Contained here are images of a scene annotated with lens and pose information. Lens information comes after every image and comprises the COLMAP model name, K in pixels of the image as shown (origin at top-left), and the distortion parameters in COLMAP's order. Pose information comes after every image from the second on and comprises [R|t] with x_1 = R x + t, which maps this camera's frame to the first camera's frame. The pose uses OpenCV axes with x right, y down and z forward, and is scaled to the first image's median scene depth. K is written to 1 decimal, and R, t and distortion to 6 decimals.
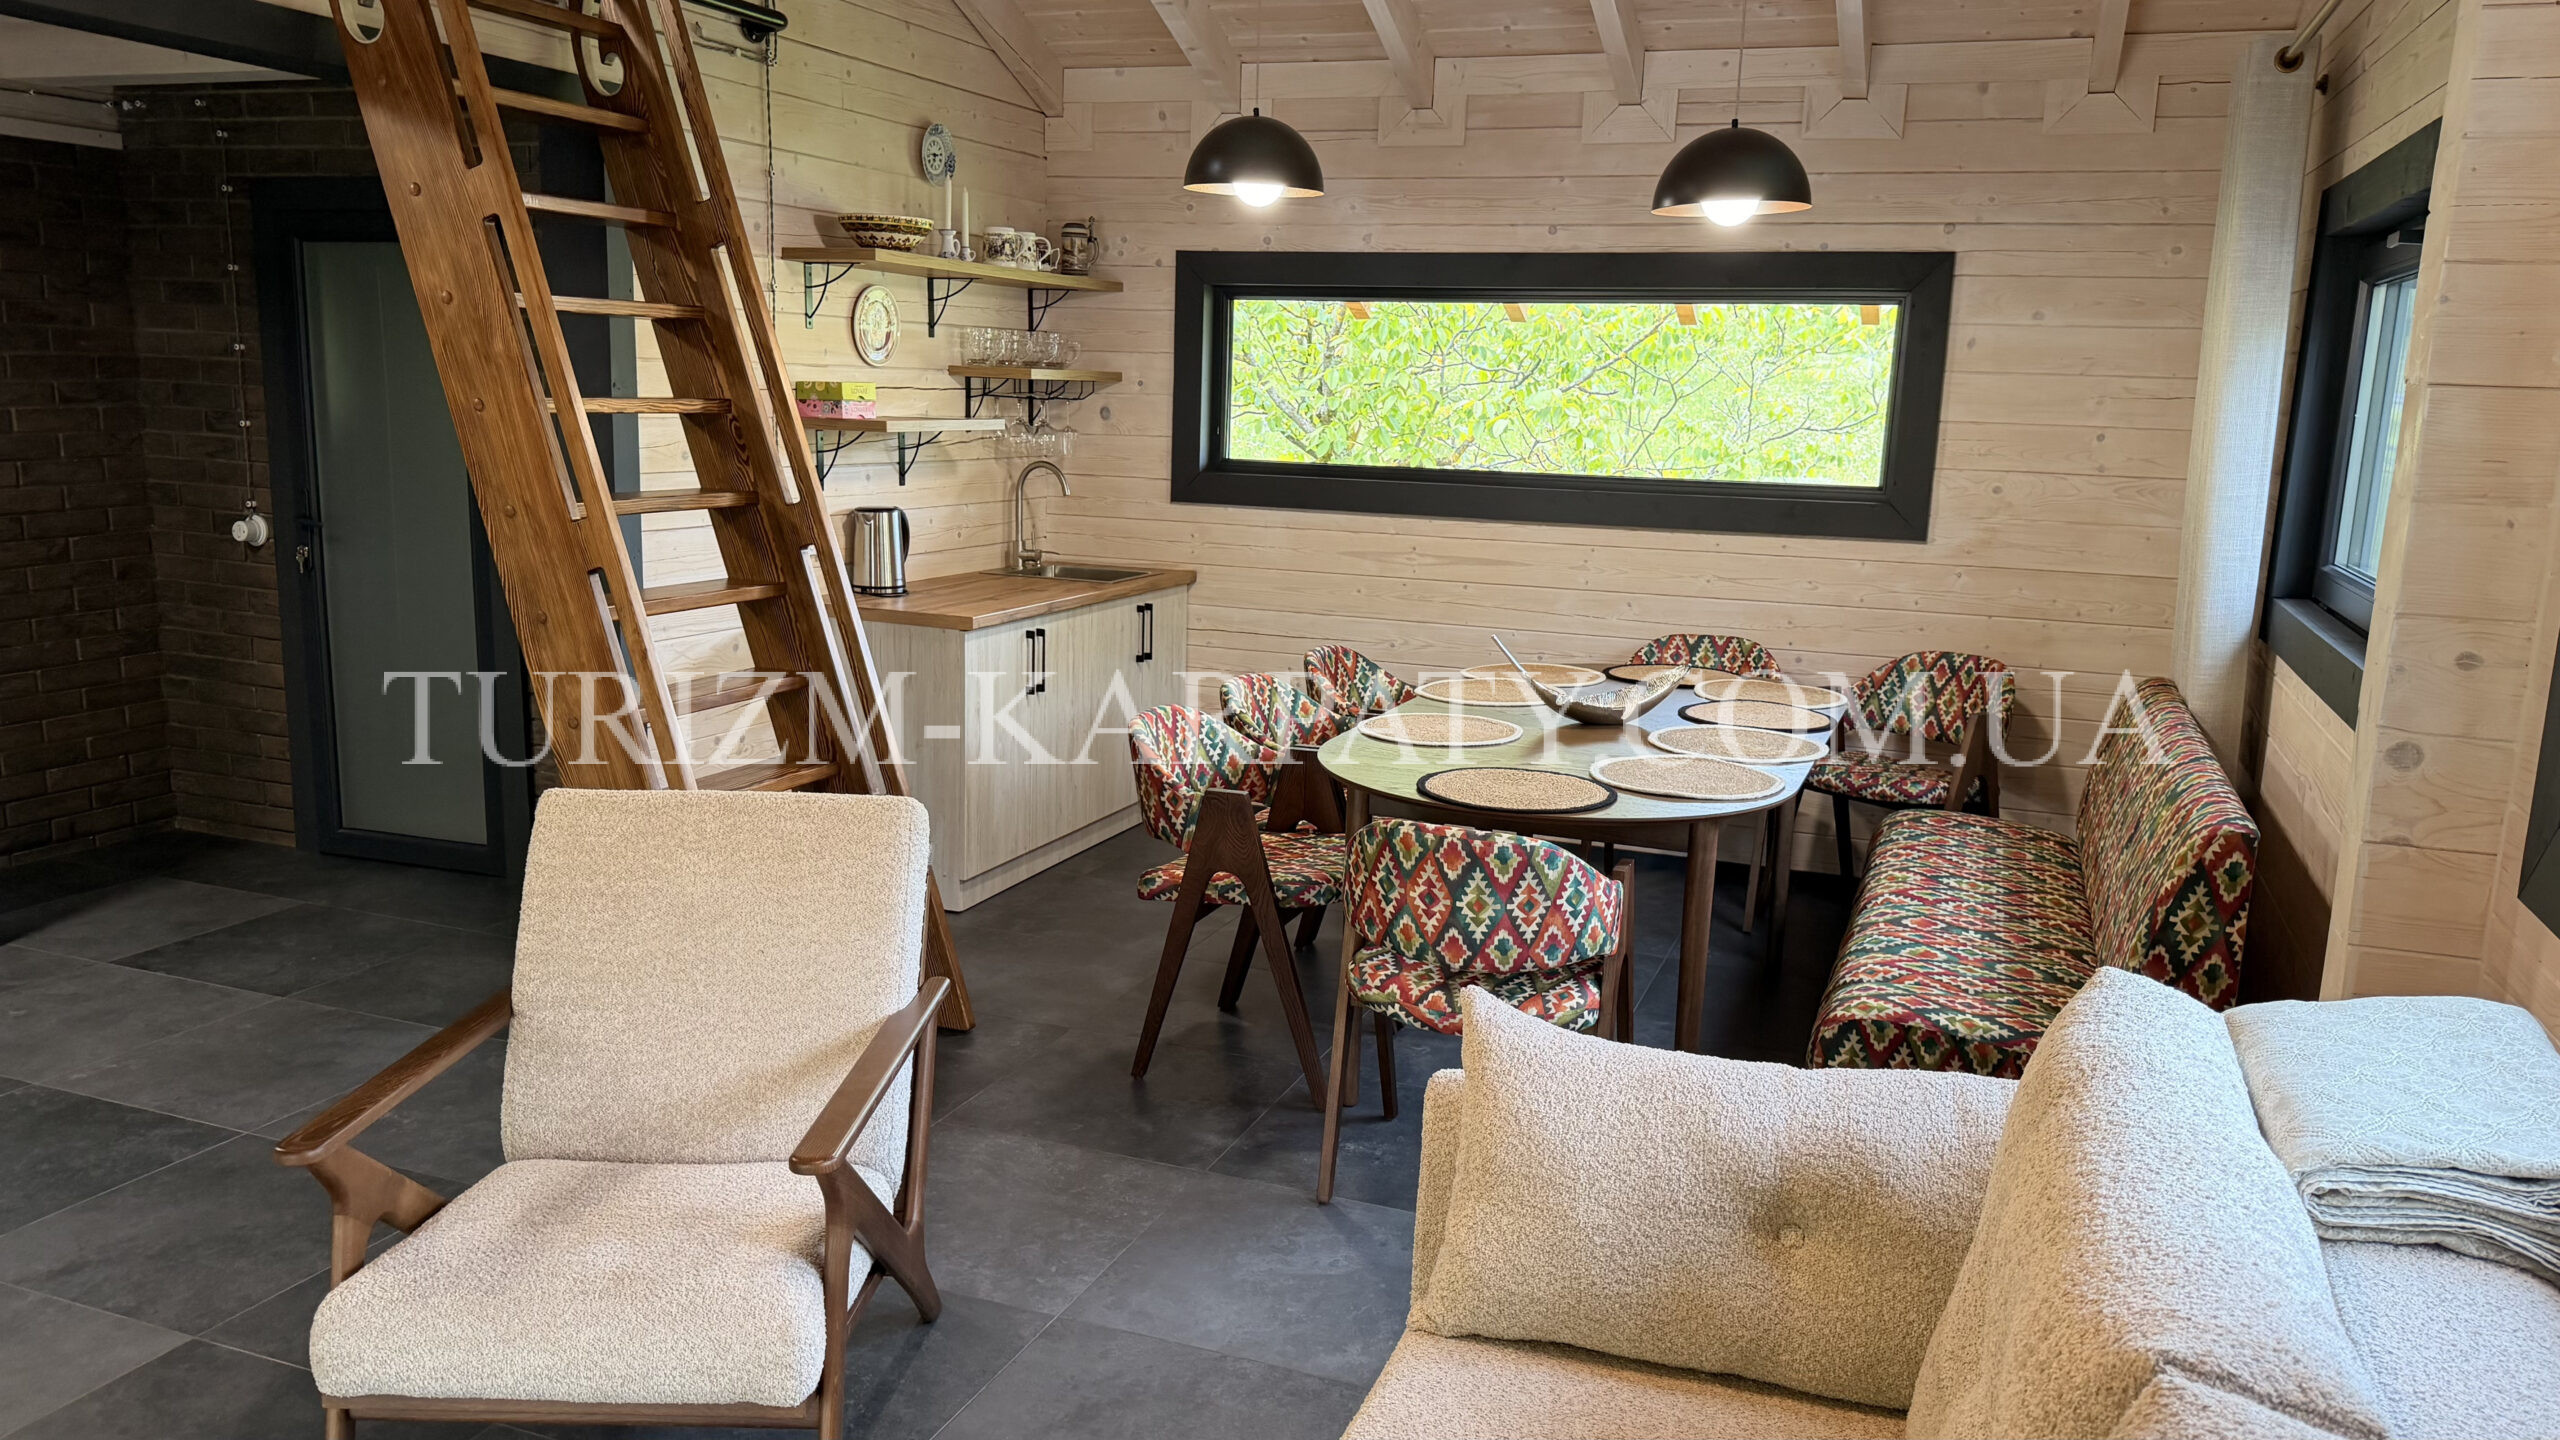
lens RADIAL K [[1805.2, 0, 1266.3], [0, 1805.2, 728.0], [0, 0, 1]] dist [0.089357, -0.108377]
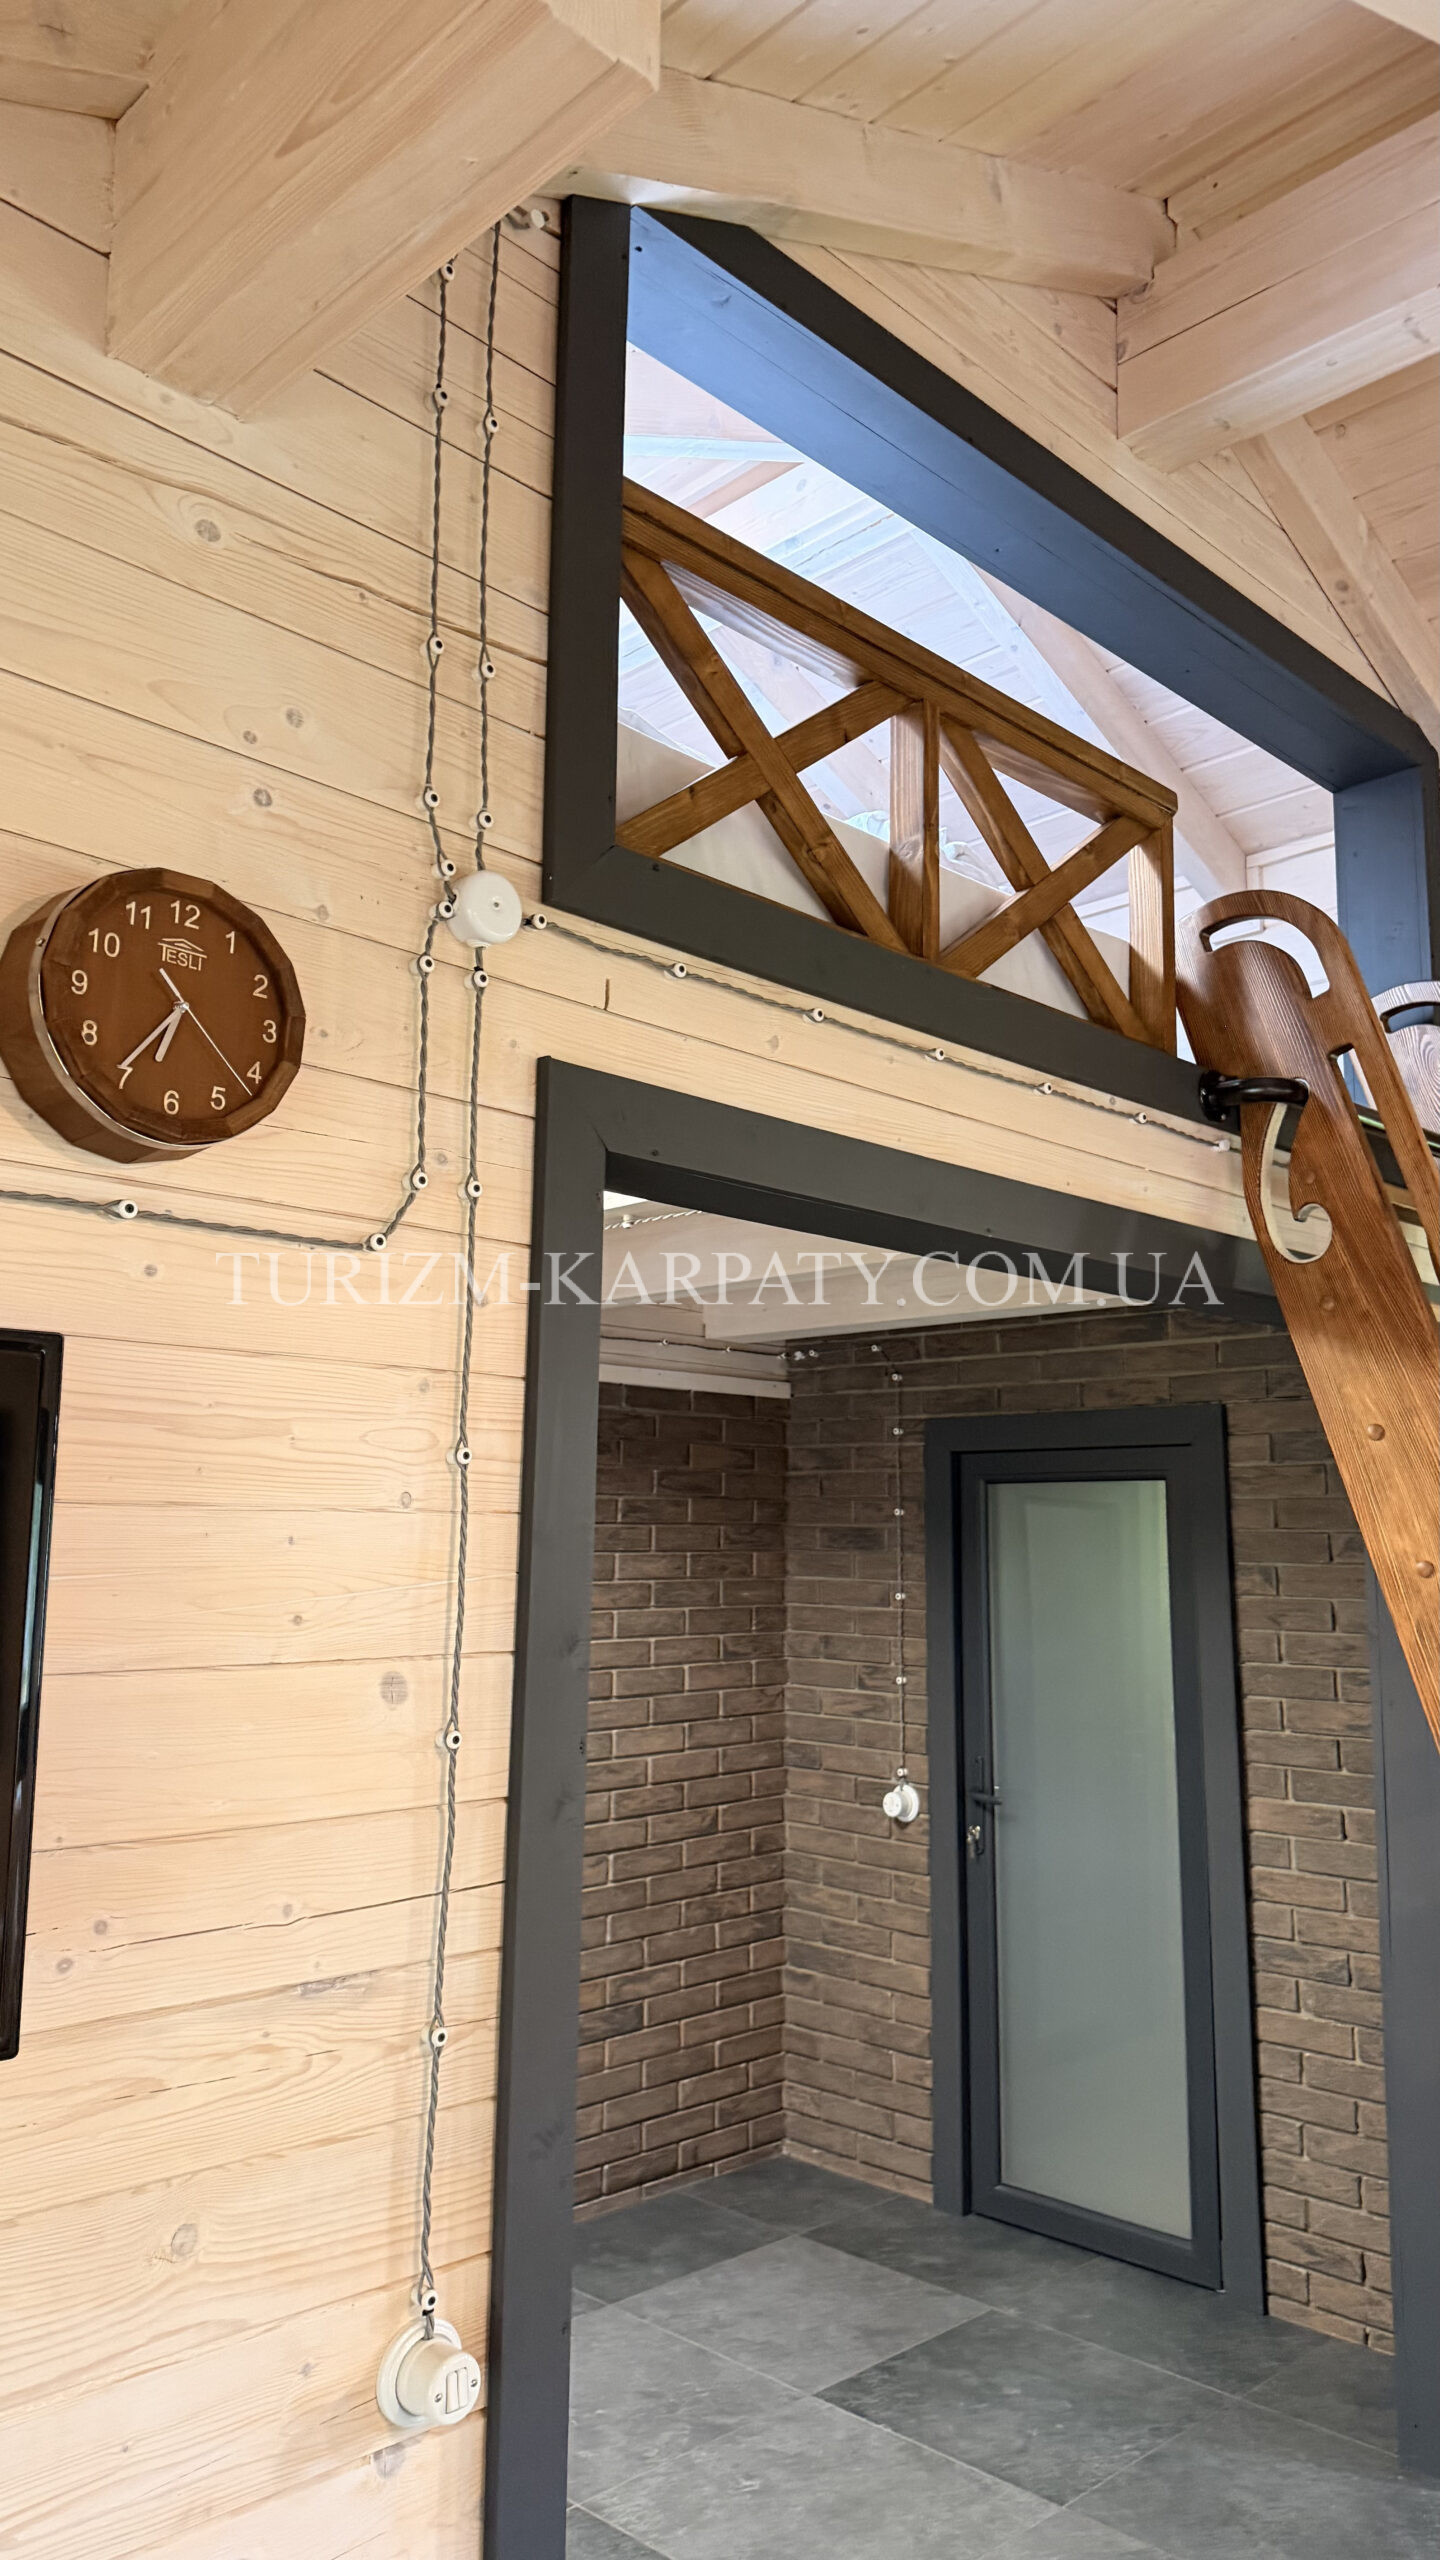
lens RADIAL K [[1795.9, 0, 773.3], [0, 1795.9, 1271.8], [0, 0, 1]] dist [0.096584, -0.164123]
pose [[0.923247, -0.080456, -0.375687, -0.302792], [-0.053324, 0.941531, -0.332680, -0.063970], [0.380488, 0.327179, 0.864976, 0.153886]]
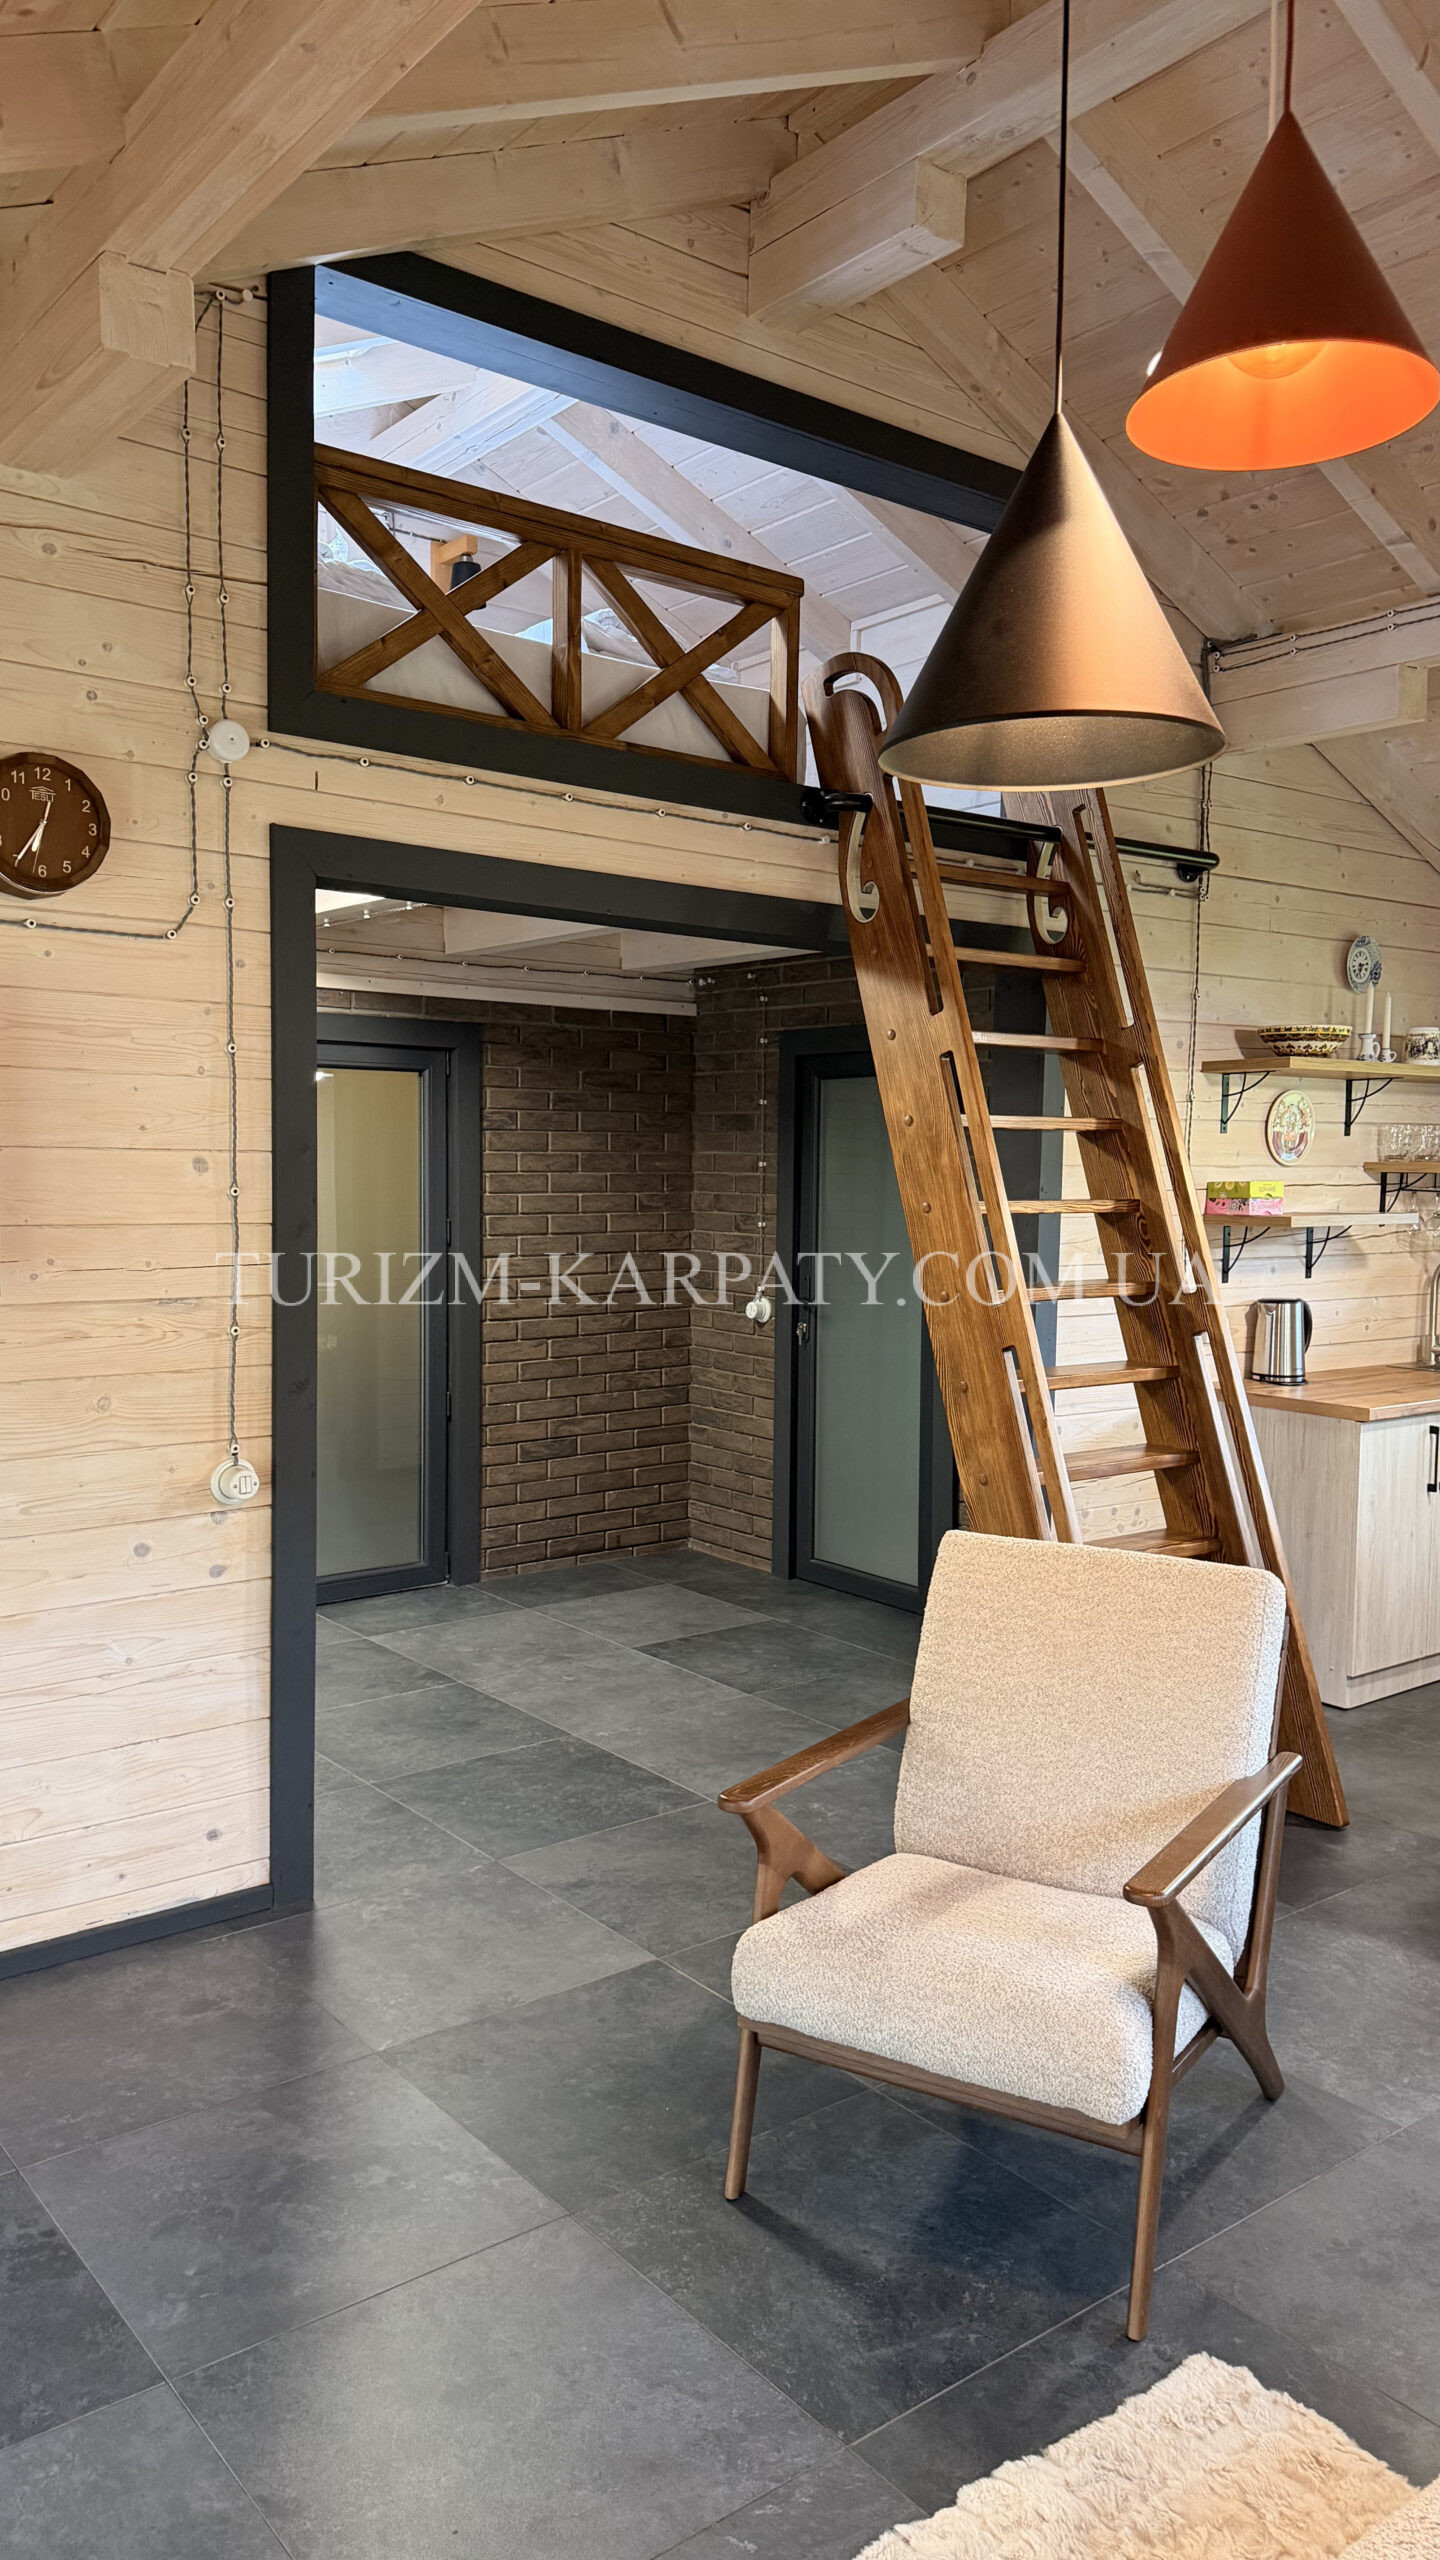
lens RADIAL K [[1753.4, 0, 718.0], [0, 1753.4, 1293.5], [0, 0, 1]] dist [0.083065, -0.150647]
pose [[0.861216, 0.017086, -0.507951, 0.026578], [-0.080469, 0.991412, -0.103084, 0.006318], [0.501828, 0.129652, 0.855195, -0.028990]]
